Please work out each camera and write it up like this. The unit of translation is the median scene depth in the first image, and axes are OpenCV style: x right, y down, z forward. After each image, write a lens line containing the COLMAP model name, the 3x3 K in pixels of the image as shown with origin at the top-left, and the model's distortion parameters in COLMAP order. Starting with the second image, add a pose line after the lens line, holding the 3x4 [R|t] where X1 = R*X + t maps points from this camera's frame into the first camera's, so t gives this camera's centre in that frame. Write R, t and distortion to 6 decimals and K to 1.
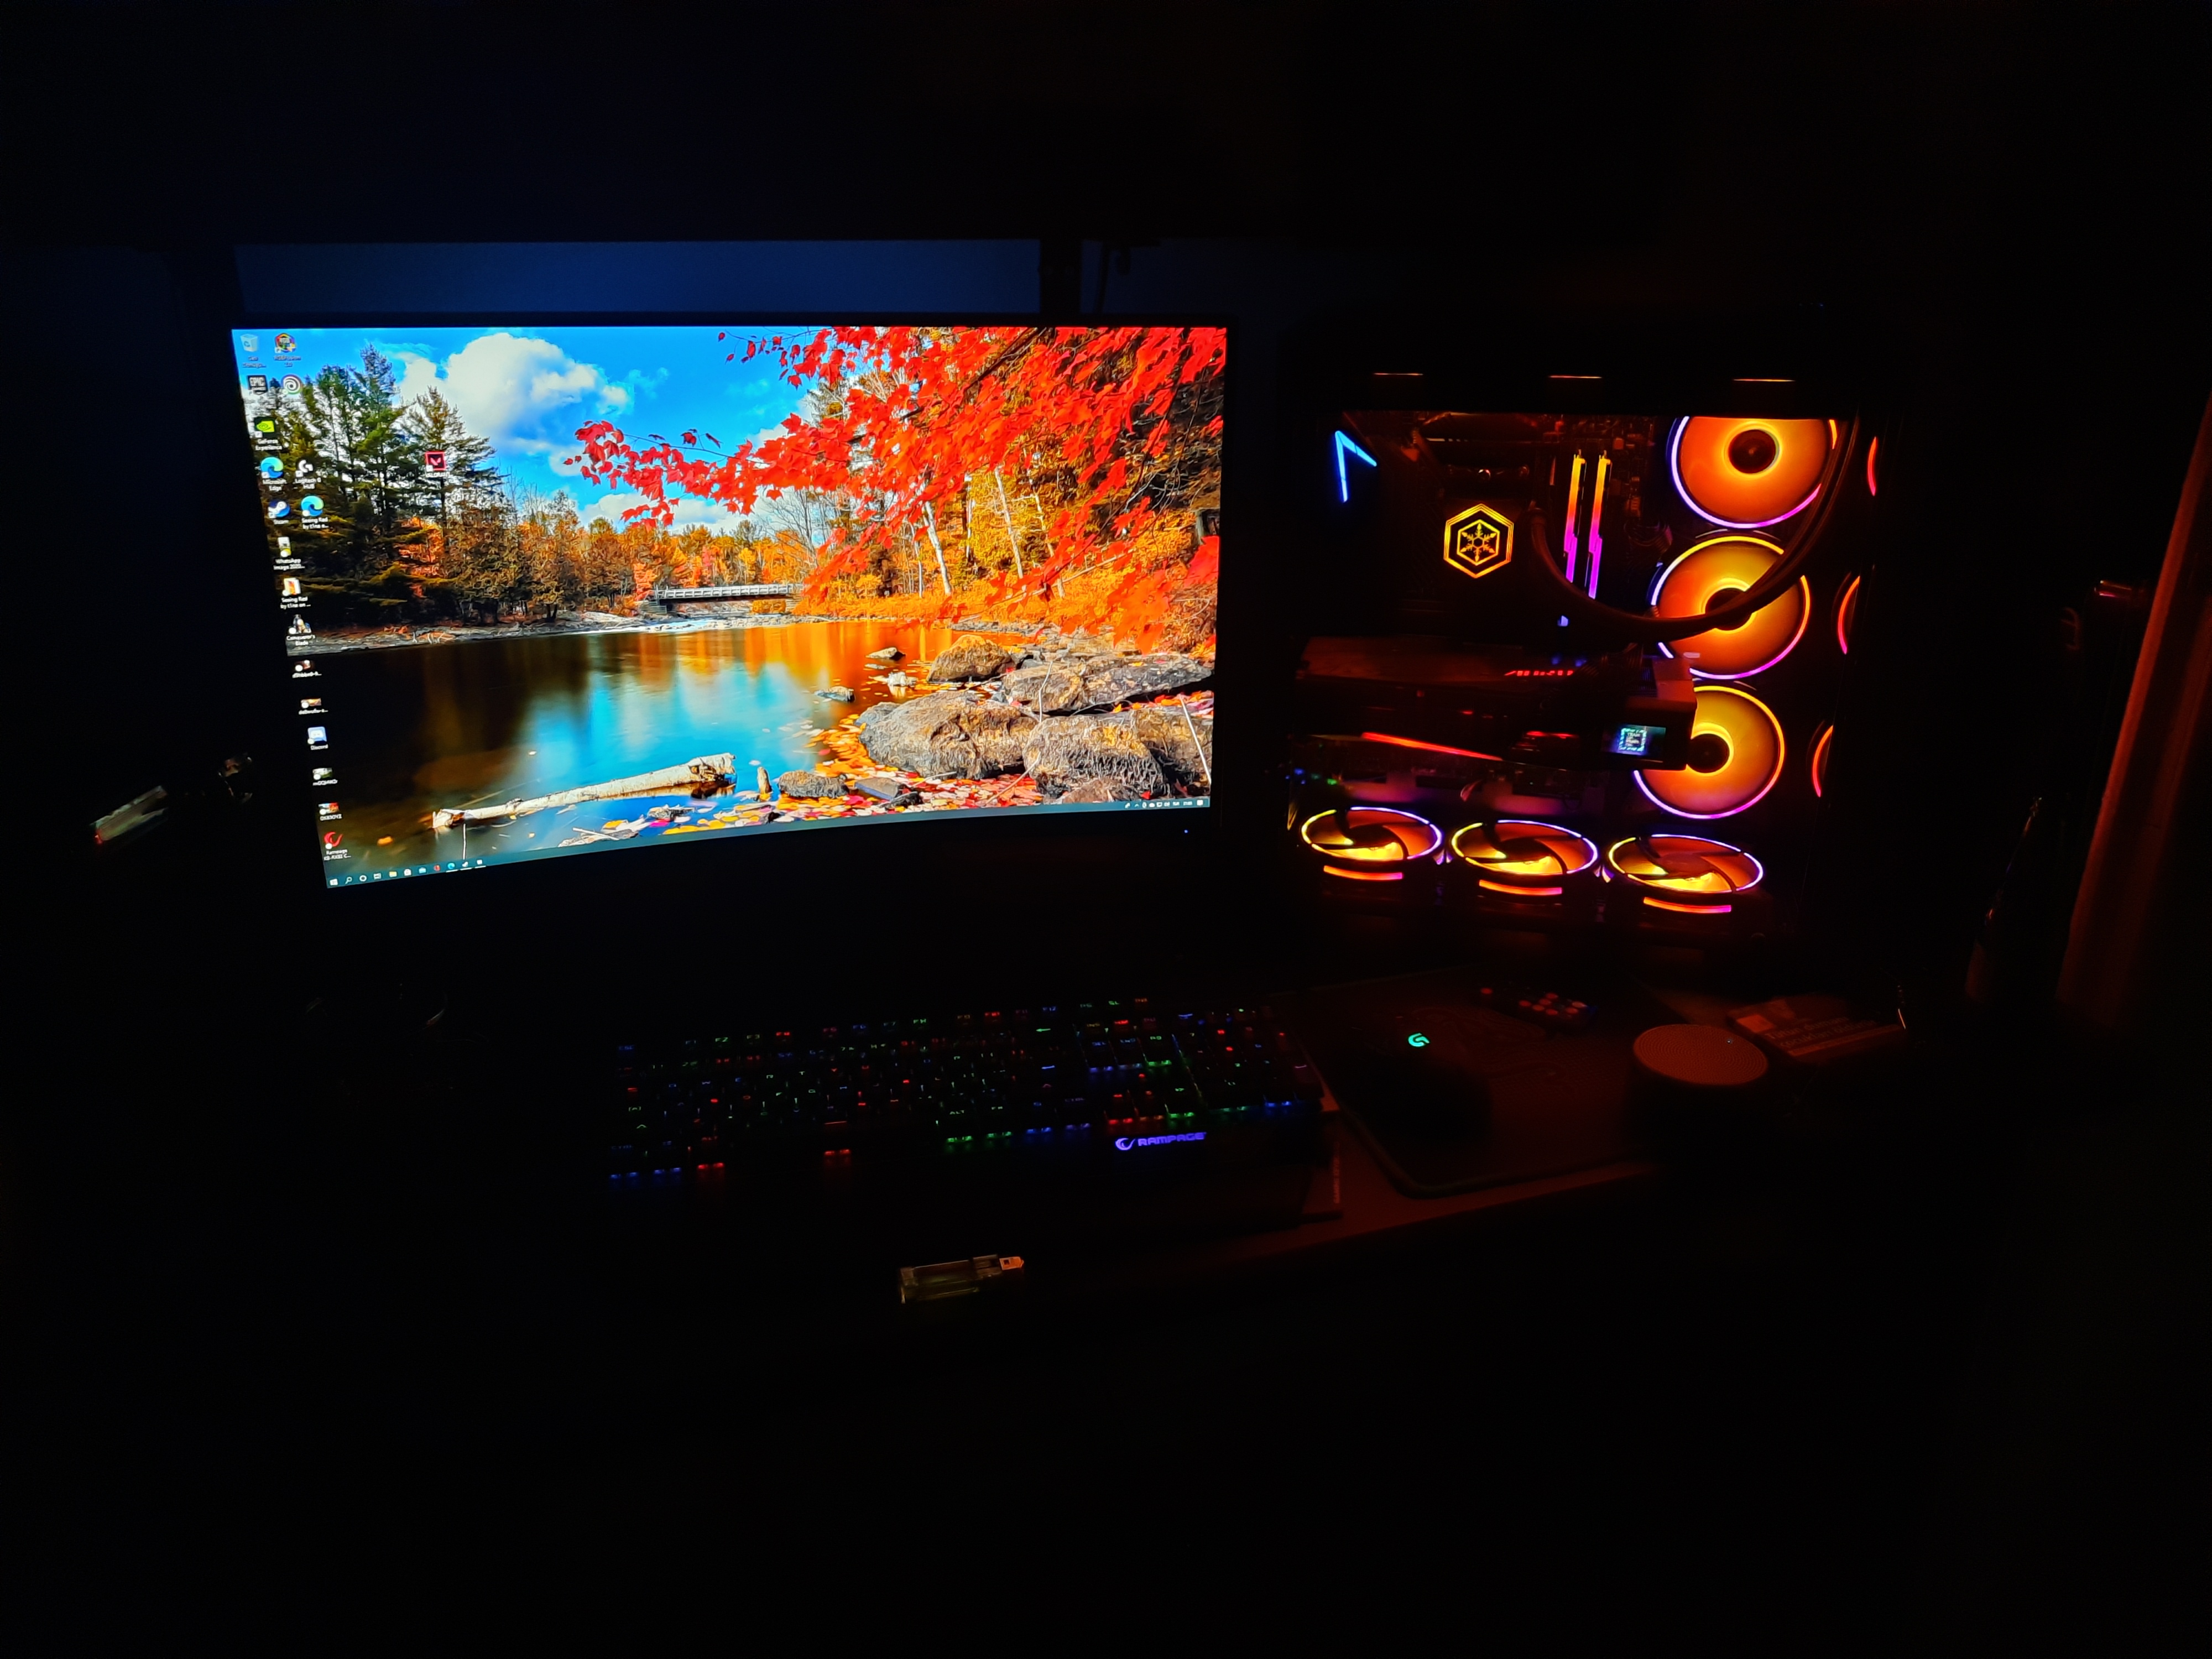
lens RADIAL K [[1600.5, 0, 1111.1], [0, 1600.5, 829.3], [0, 0, 1]] dist [0.021708, -0.014063]
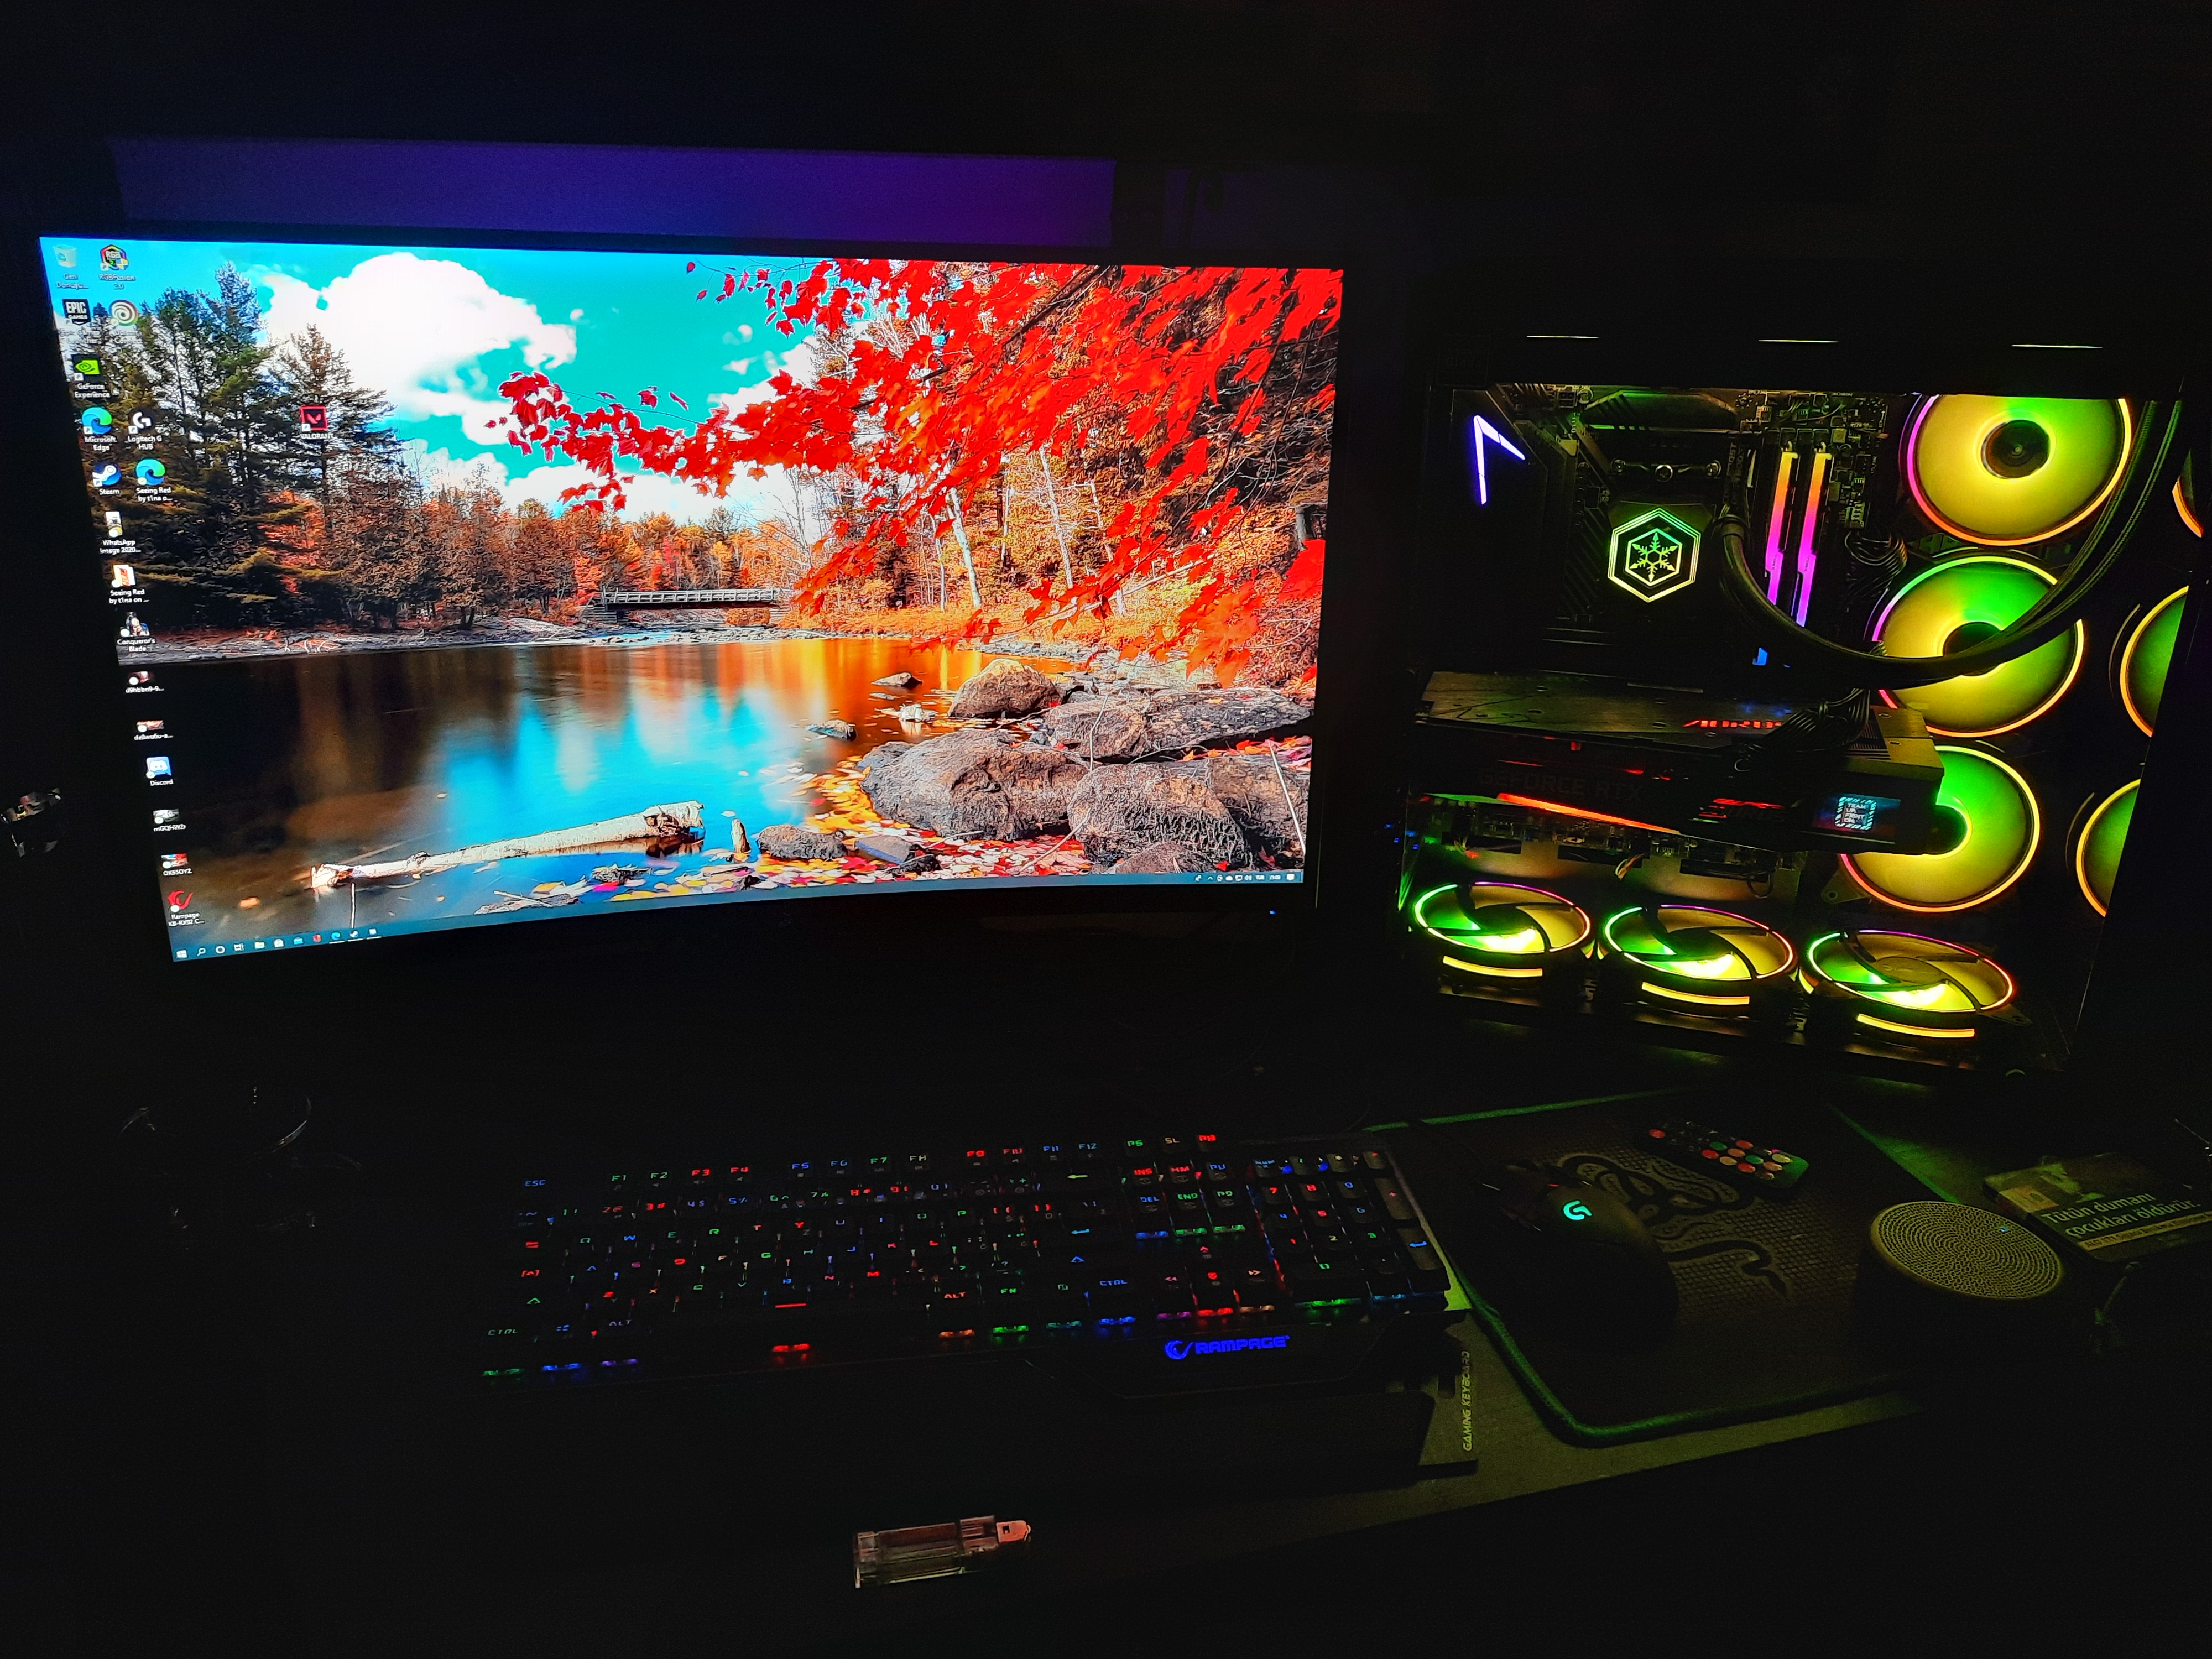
lens RADIAL K [[1600.5, 0, 1103.2], [0, 1600.5, 833.4], [0, 0, 1]] dist [0.021708, -0.014063]
pose [[0.997968, 0.028678, -0.056897, 0.008160], [-0.029619, 0.999437, -0.015762, -0.025126], [0.056413, 0.017415, 0.998256, 0.223743]]
